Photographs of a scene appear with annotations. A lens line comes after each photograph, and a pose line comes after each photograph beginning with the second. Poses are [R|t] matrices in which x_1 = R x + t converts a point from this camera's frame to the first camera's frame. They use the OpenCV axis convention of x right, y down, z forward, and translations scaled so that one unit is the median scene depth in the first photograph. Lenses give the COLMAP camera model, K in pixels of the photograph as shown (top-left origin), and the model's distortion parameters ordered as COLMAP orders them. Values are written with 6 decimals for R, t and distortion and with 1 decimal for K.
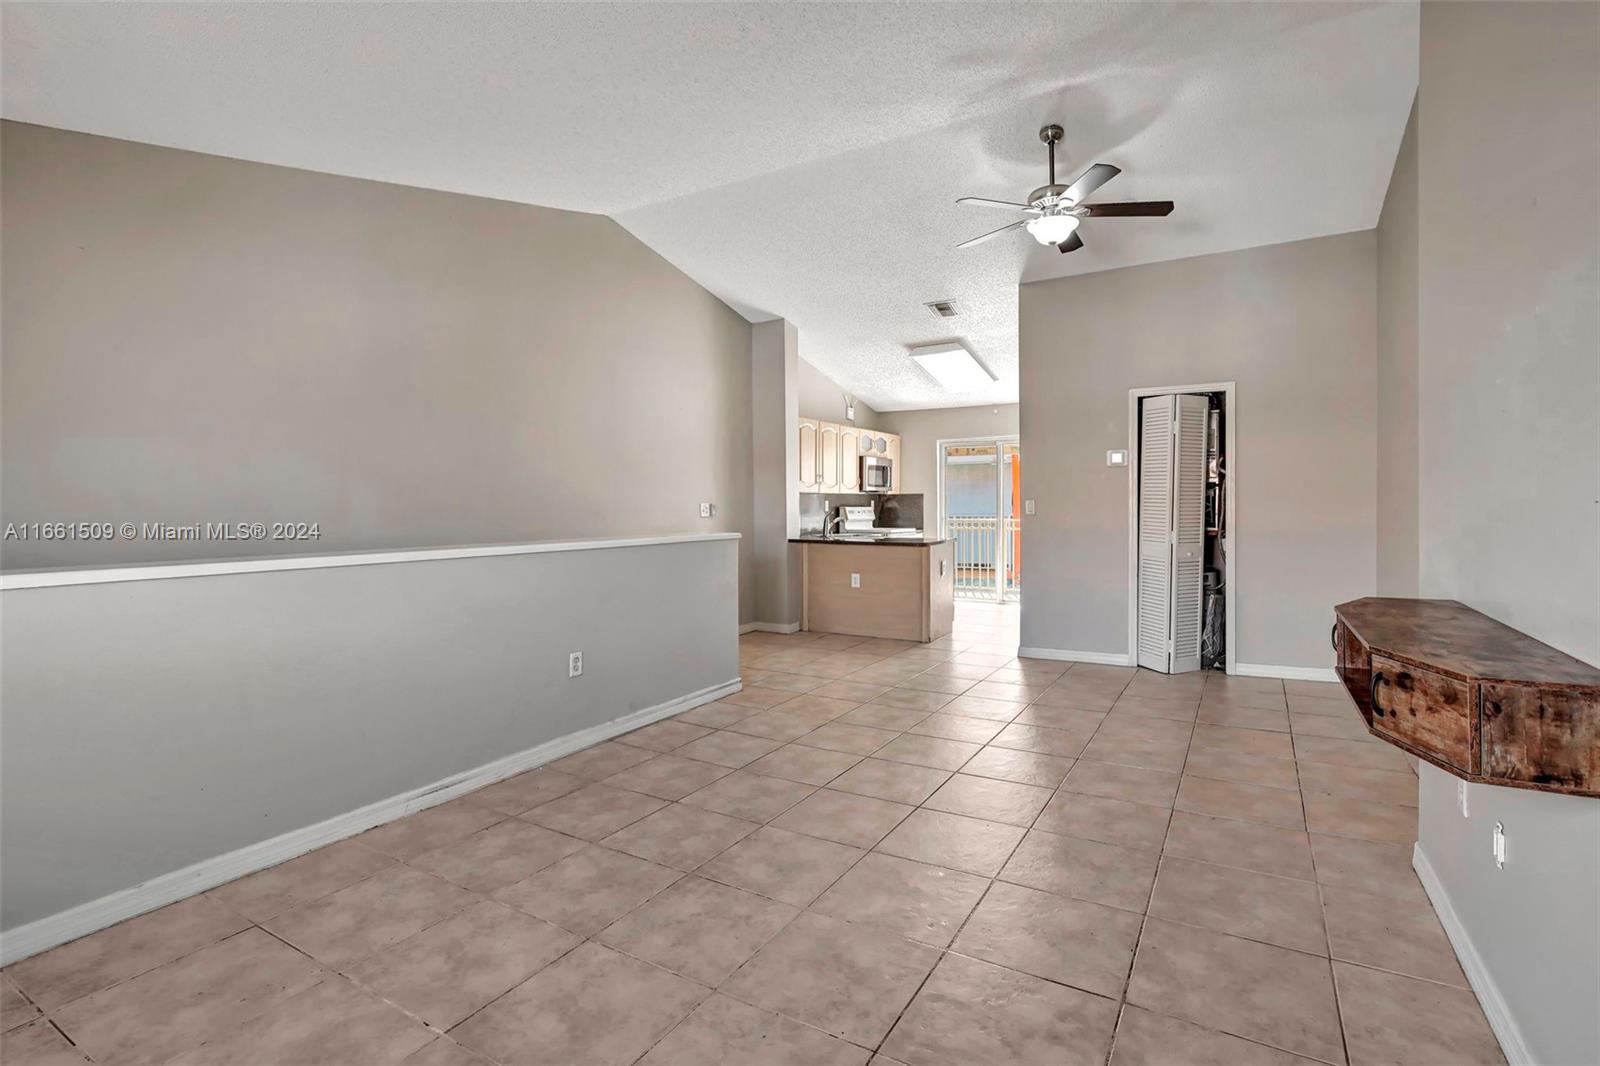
lens RADIAL K [[757.2, 0, 797.8], [0, 757.2, 500.6], [0, 0, 1]] dist [-0.008299, 0.000146]
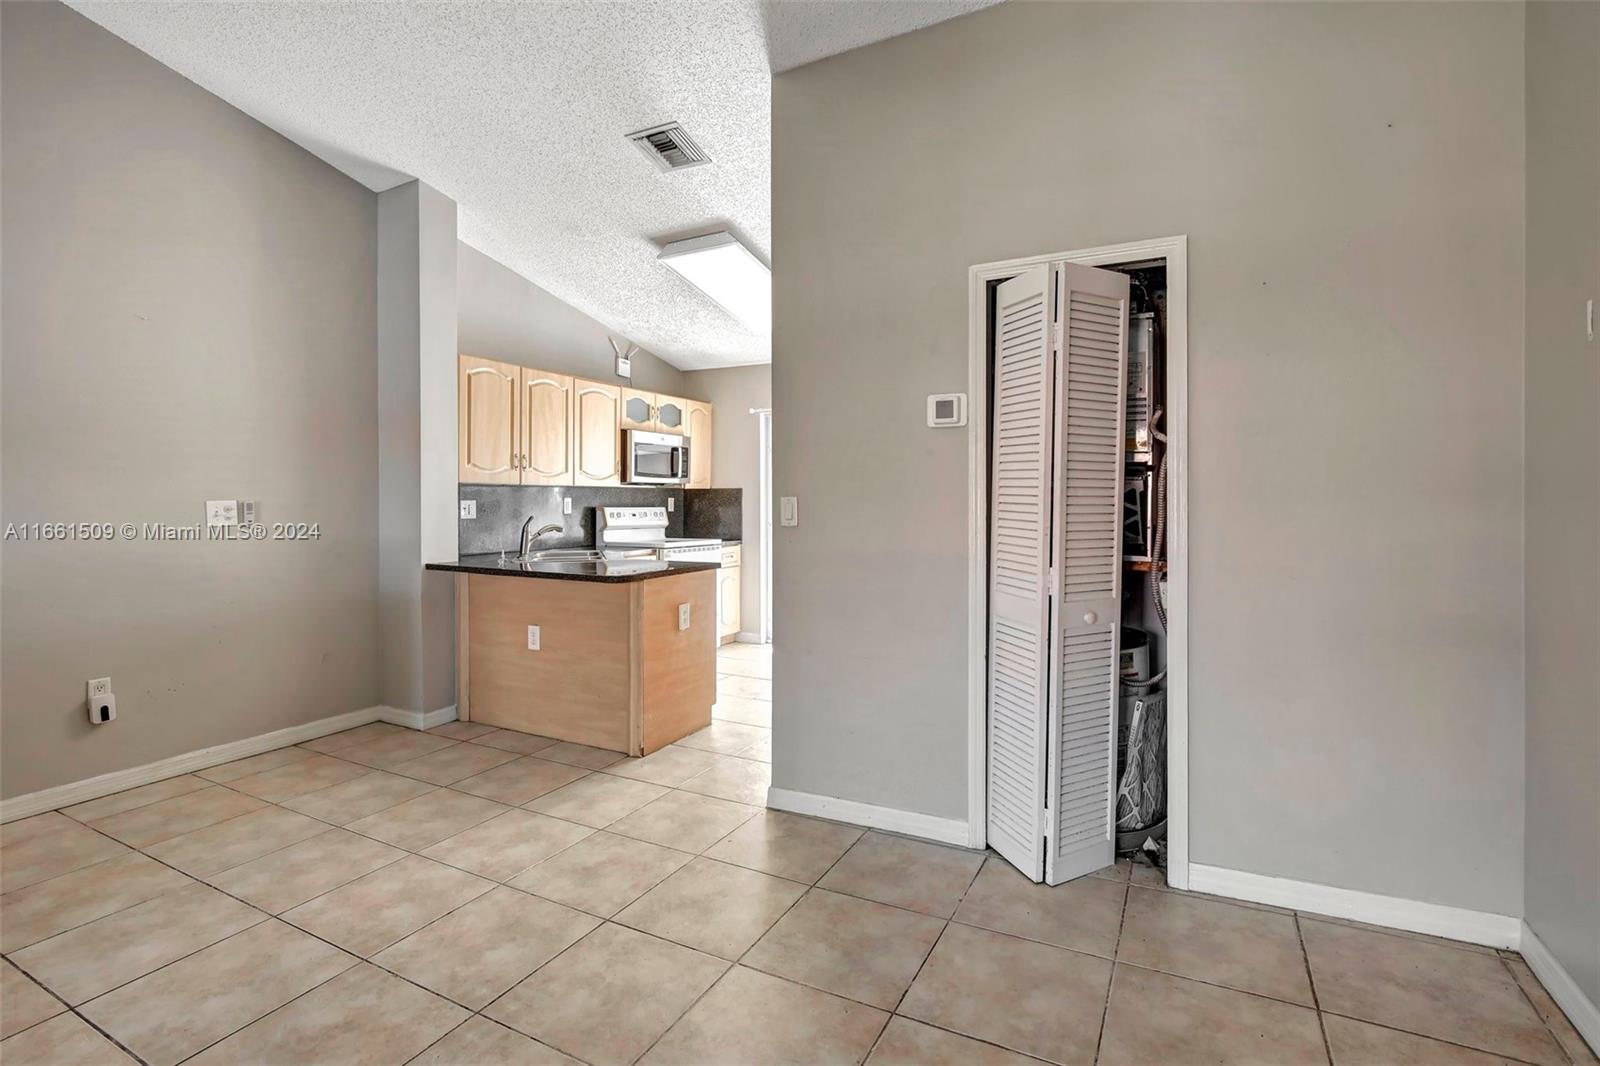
lens RADIAL K [[742.0, 0, 804.1], [0, 742.0, 490.9], [0, 0, 1]] dist [-0.001183, -0.000005]
pose [[0.998485, 0.005023, 0.054793, 0.305331], [-0.004465, 0.999937, -0.010316, 0.000026], [-0.054841, 0.010055, 0.998444, 0.532757]]
